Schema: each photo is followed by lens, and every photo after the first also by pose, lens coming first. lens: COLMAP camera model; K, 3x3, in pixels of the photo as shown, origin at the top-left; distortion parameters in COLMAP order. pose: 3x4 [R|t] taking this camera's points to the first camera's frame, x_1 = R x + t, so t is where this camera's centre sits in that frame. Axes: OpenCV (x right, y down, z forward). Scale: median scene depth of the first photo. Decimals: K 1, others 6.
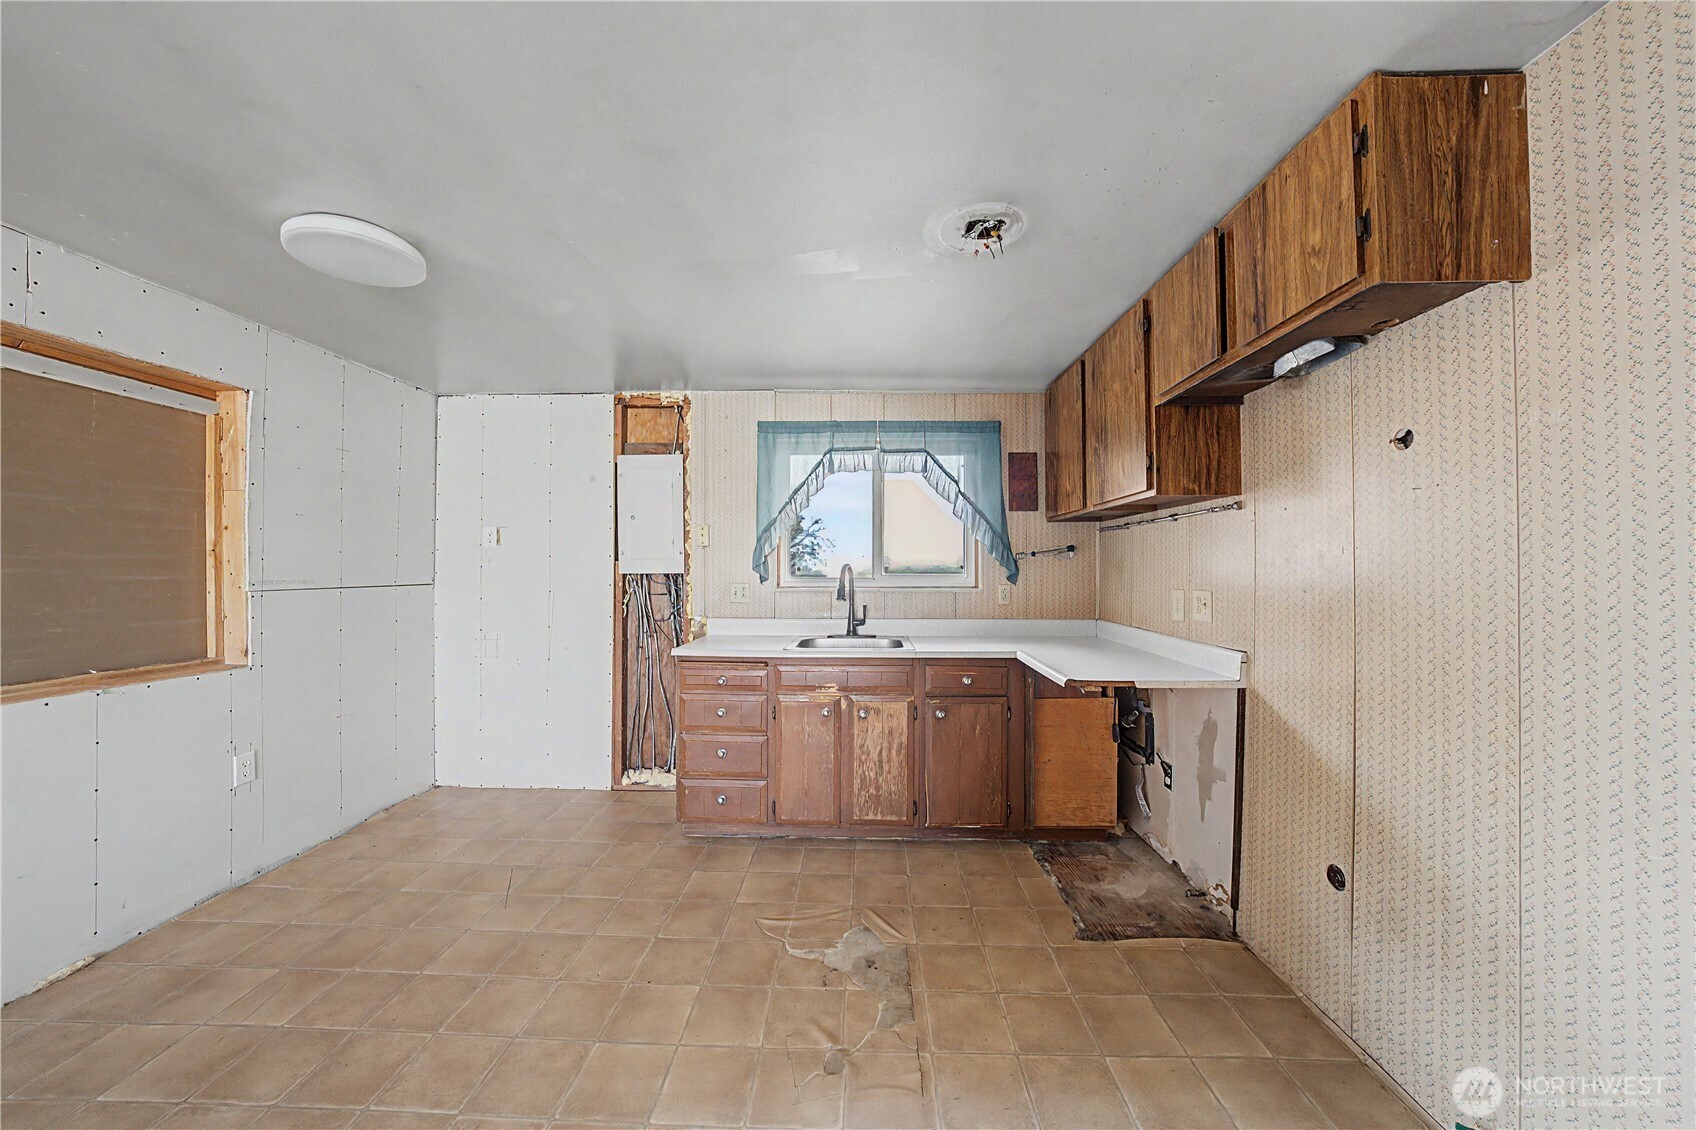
lens RADIAL K [[583.1, 0, 848.2], [0, 583.1, 566.3], [0, 0, 1]] dist [-0.022700, 0.002641]
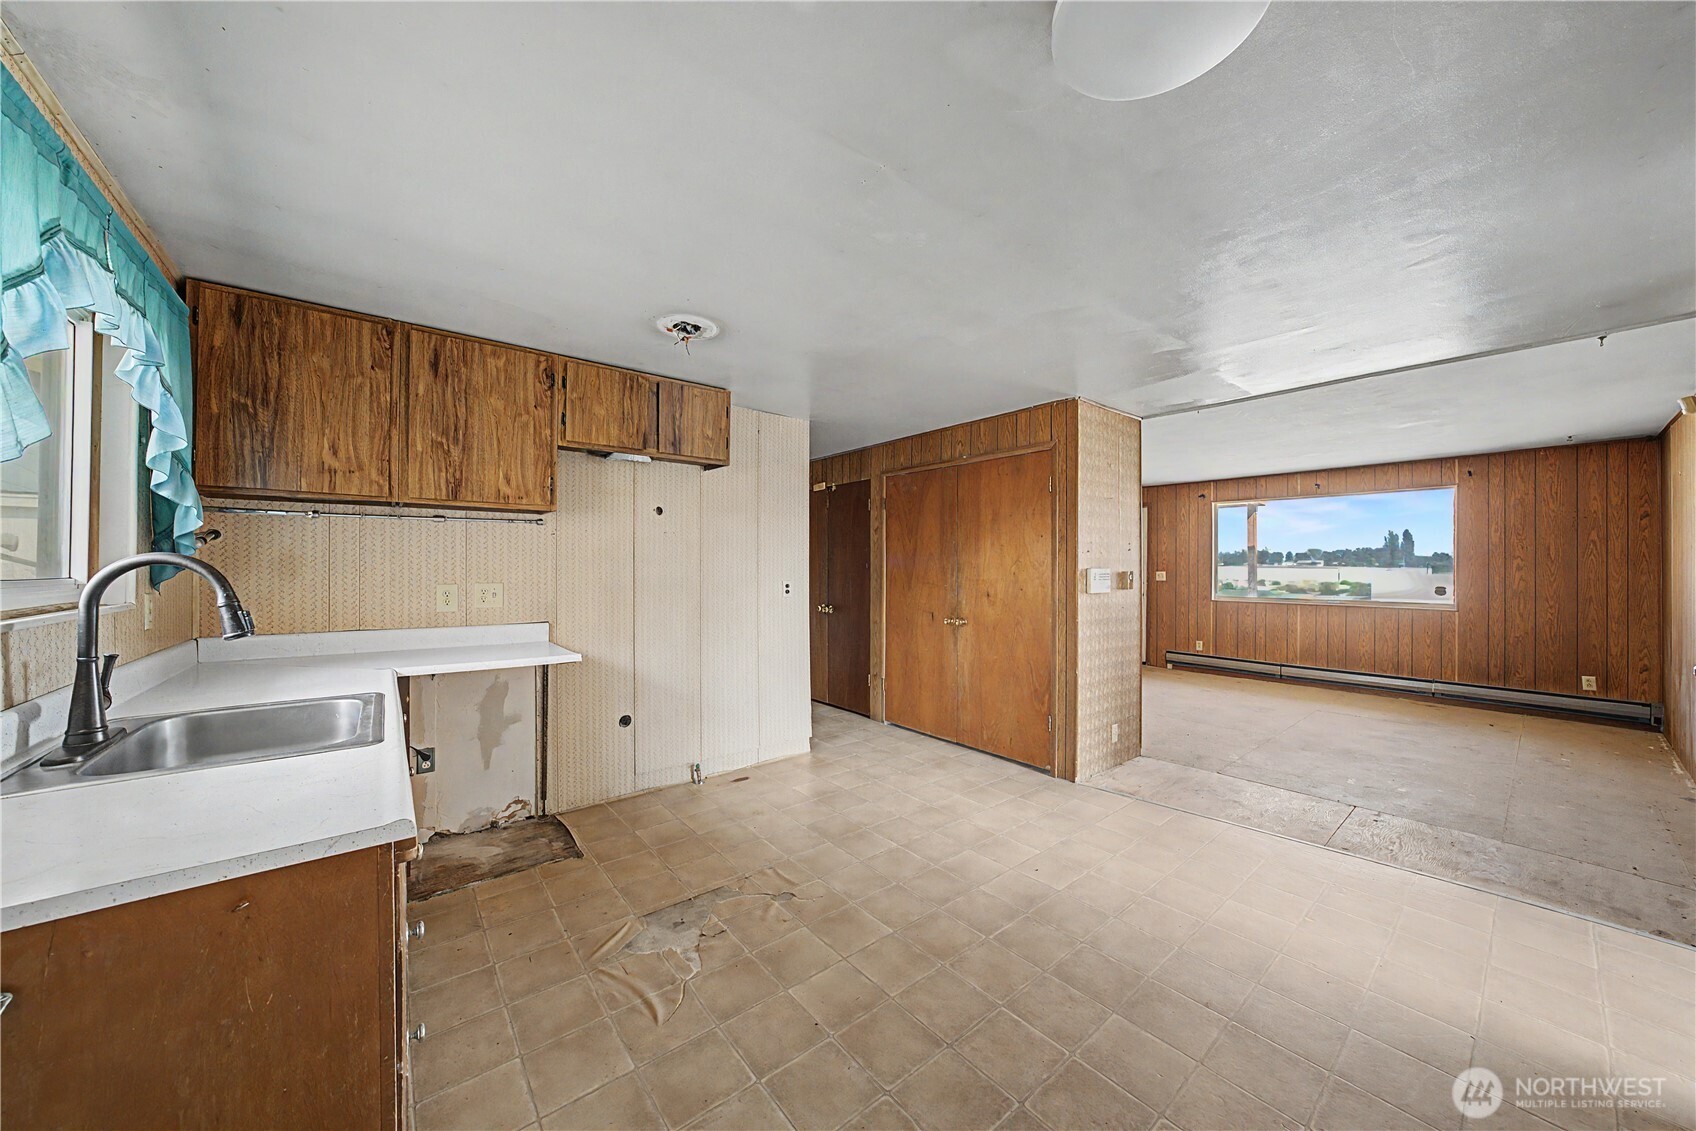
lens RADIAL K [[583.1, 0, 848.5], [0, 583.1, 564.3], [0, 0, 1]] dist [-0.022700, 0.002641]
pose [[-0.651784, 0.000255, 0.758405, -0.706225], [-0.005966, 0.999967, -0.005464, 0.003193], [-0.758381, -0.008085, -0.651761, 1.032916]]
